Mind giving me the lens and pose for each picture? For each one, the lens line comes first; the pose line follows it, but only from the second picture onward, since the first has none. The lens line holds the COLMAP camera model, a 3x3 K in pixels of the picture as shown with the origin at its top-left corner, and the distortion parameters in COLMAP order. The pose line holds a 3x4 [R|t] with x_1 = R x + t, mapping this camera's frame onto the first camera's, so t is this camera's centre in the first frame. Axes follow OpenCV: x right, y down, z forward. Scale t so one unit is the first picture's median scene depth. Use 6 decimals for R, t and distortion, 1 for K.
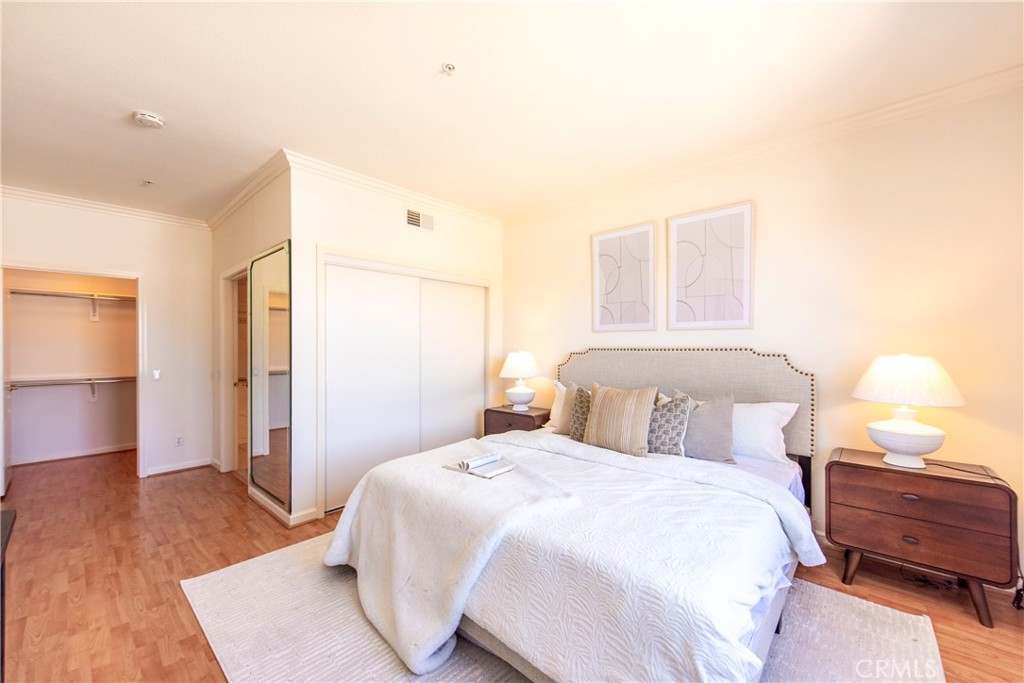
lens RADIAL K [[400.4, 0, 507.5], [0, 400.4, 345.5], [0, 0, 1]] dist [0.016230, -0.005188]
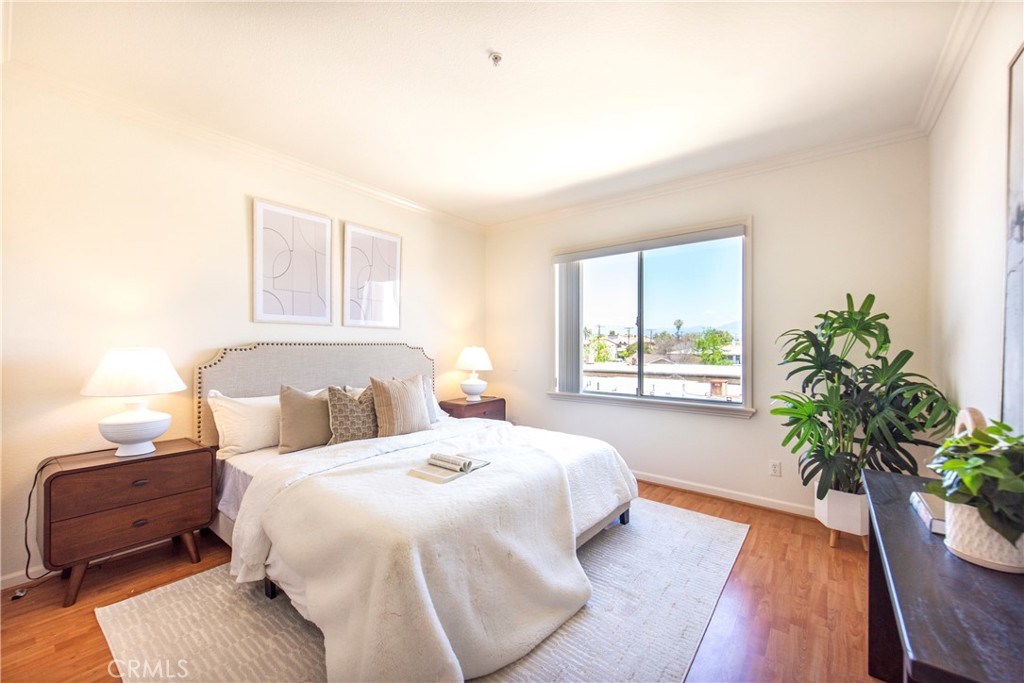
lens RADIAL K [[400.4, 0, 512.2], [0, 400.4, 346.8], [0, 0, 1]] dist [0.016230, -0.005188]
pose [[-0.062777, -0.008866, 0.997988, -0.663349], [-0.012813, 0.999885, 0.008077, 0.002573], [-0.997945, -0.012280, -0.062883, 0.590674]]
